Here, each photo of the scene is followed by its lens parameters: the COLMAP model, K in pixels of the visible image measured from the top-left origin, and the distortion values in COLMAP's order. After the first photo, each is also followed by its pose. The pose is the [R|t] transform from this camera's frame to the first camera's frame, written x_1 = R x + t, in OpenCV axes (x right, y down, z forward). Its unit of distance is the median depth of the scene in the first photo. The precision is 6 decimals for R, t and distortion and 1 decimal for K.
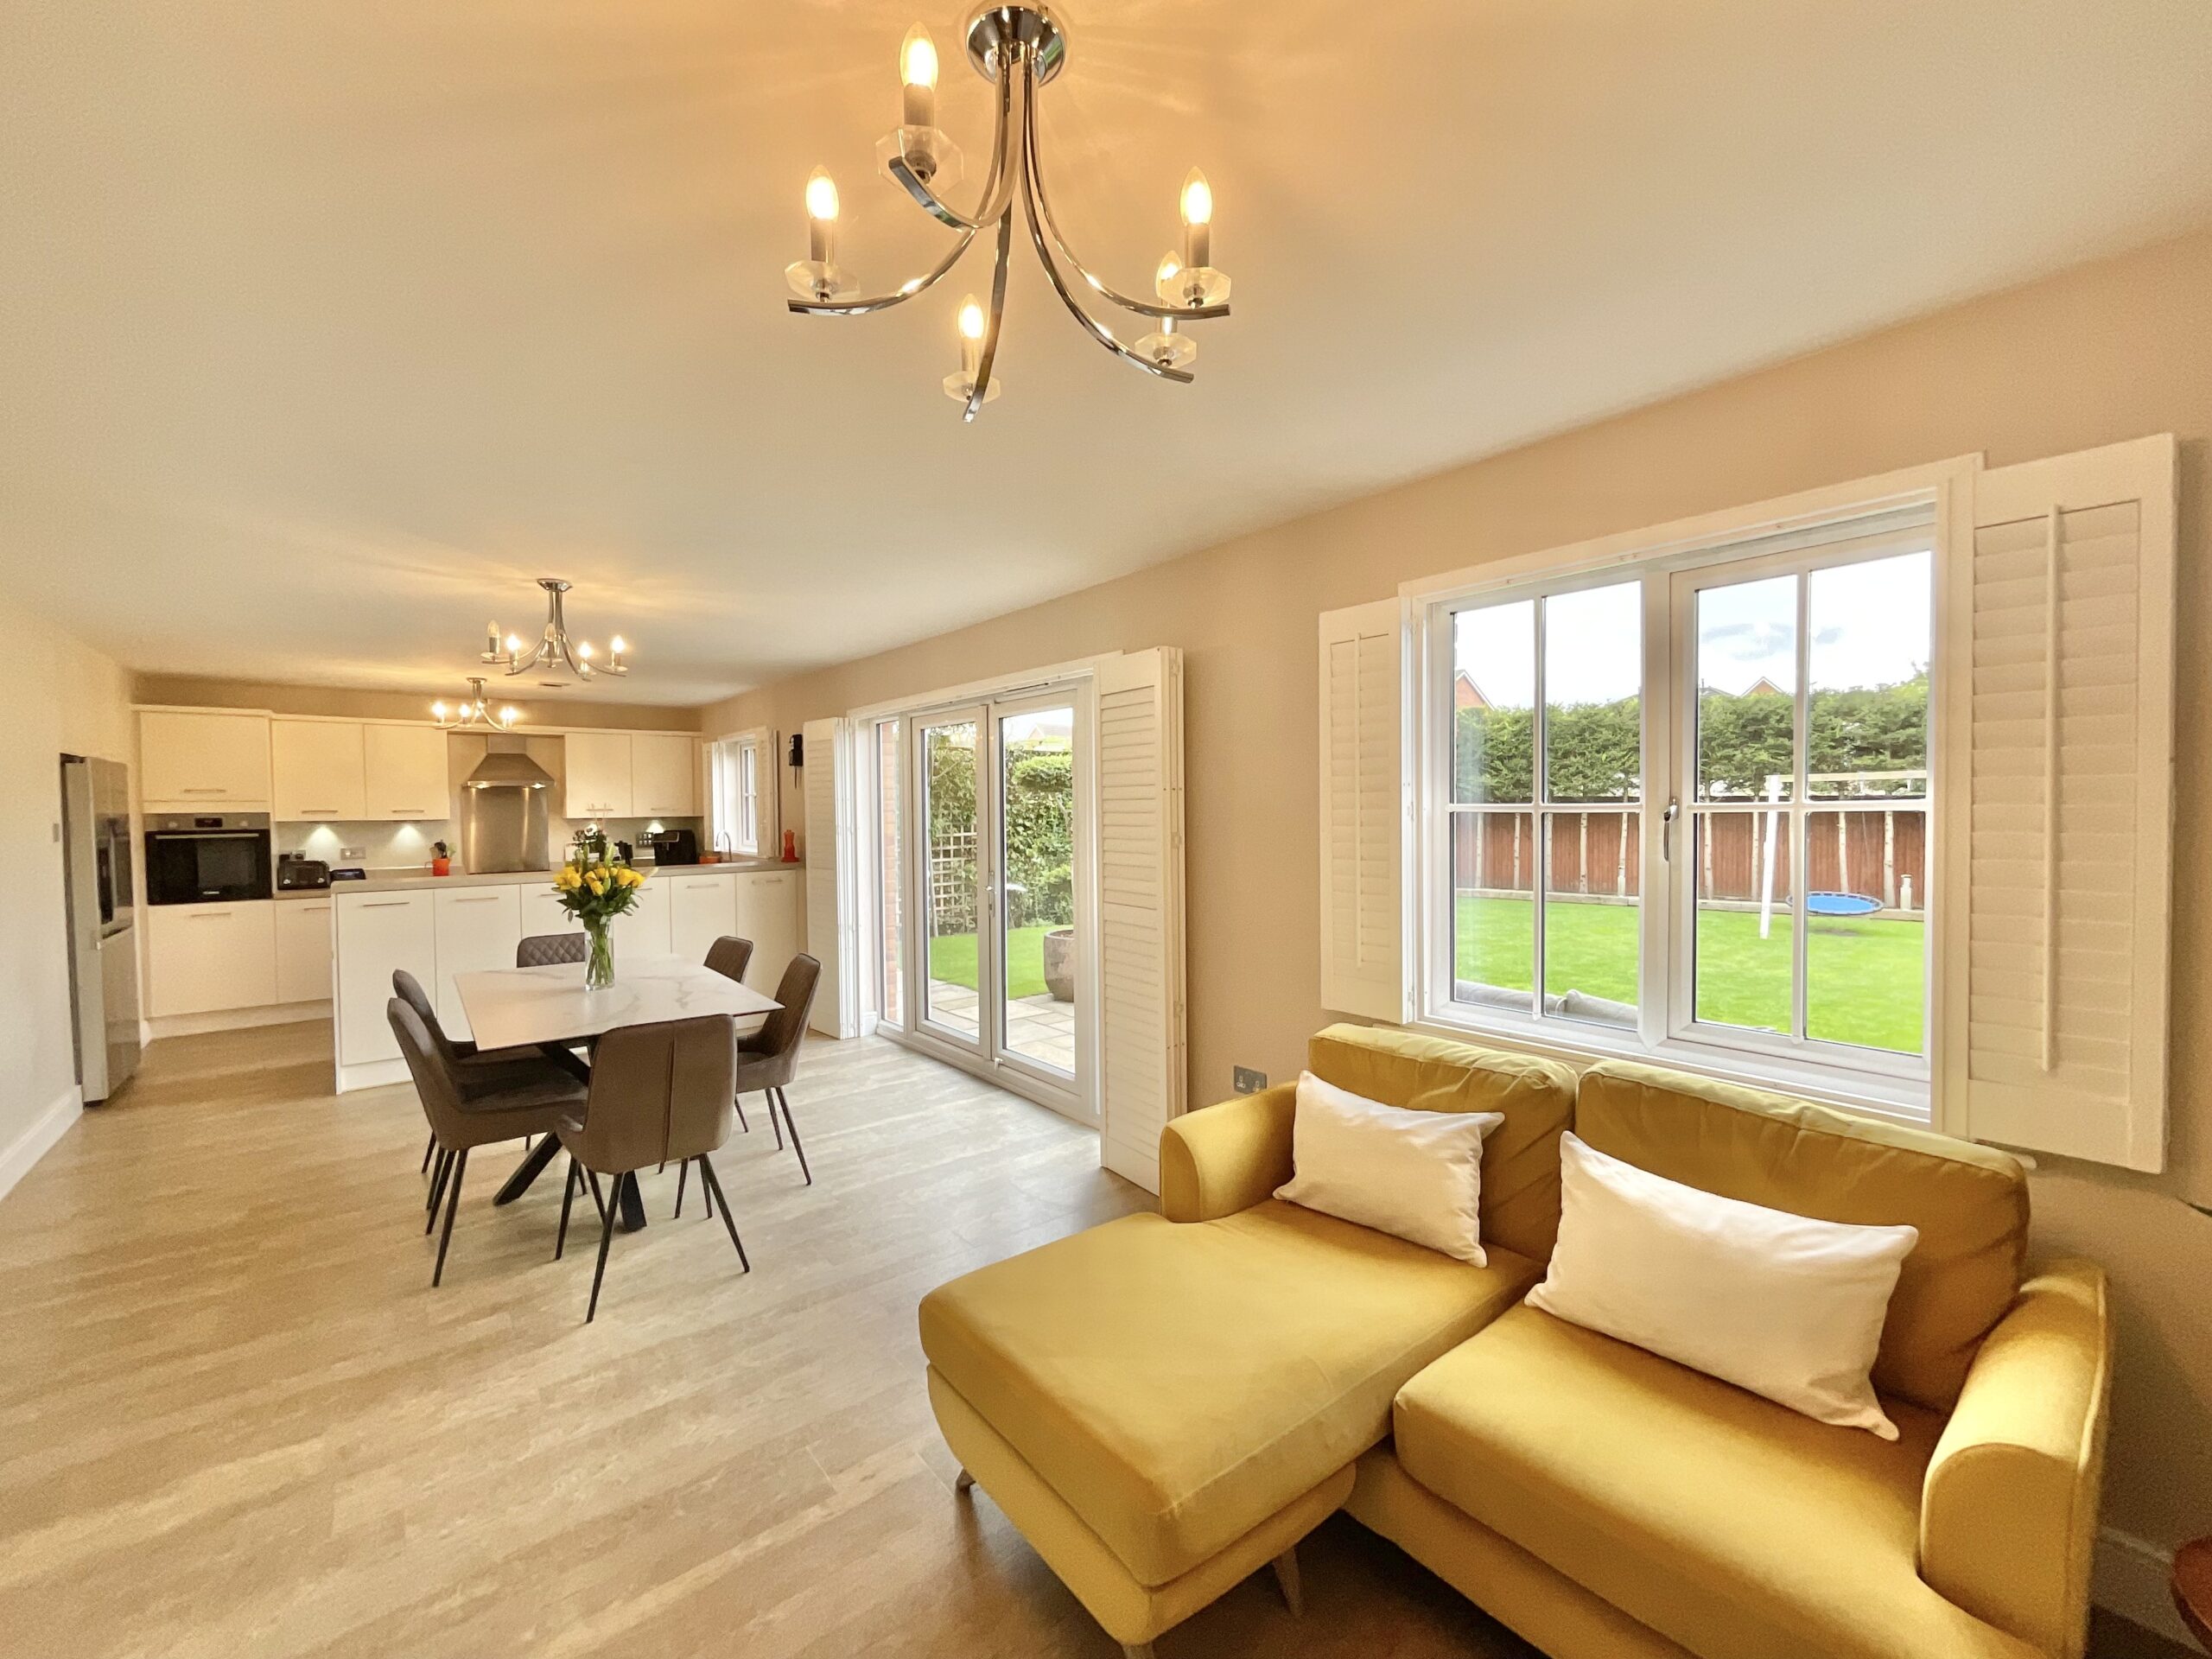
lens RADIAL K [[901.4, 0, 1107.4], [0, 901.4, 827.8], [0, 0, 1]] dist [-0.000845, -0.000230]
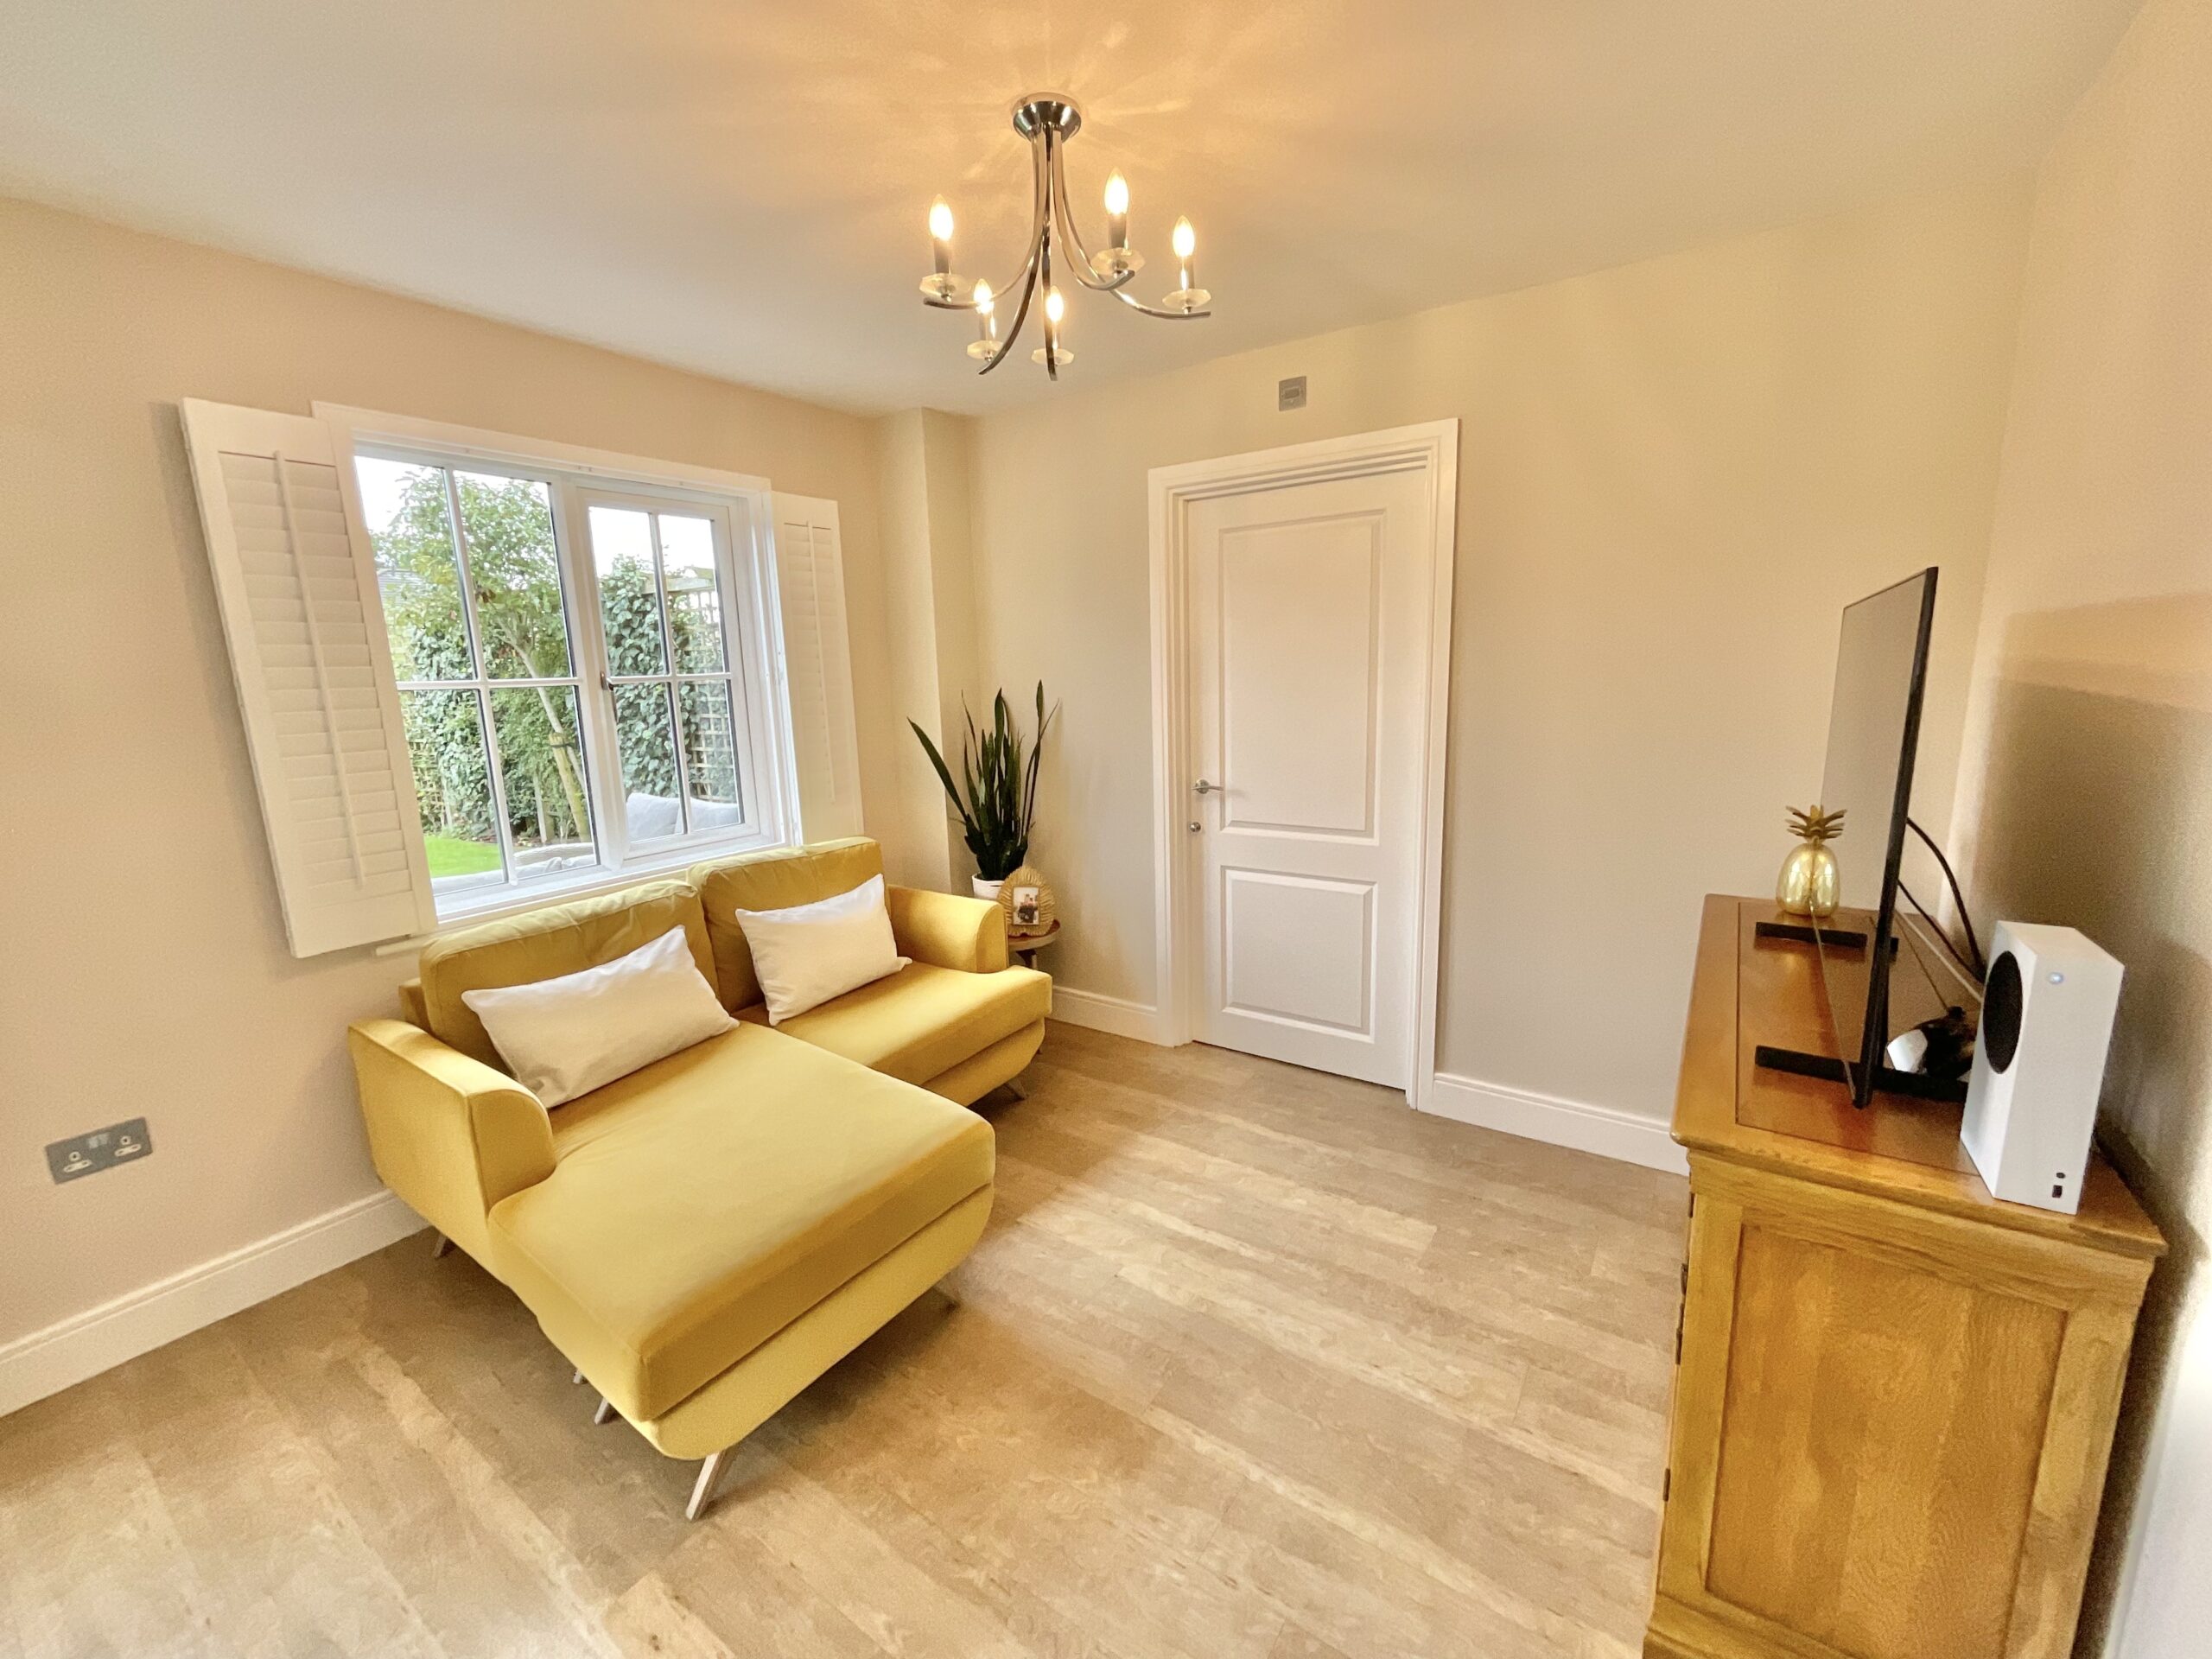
lens RADIAL K [[892.1, 0, 1107.2], [0, 892.1, 830.5], [0, 0, 1]] dist [-0.010213, -0.000309]
pose [[-0.282516, -0.156258, 0.946450, -0.291295], [0.053807, 0.982509, 0.178273, 0.000235], [-0.957752, 0.101290, -0.269167, 0.251215]]
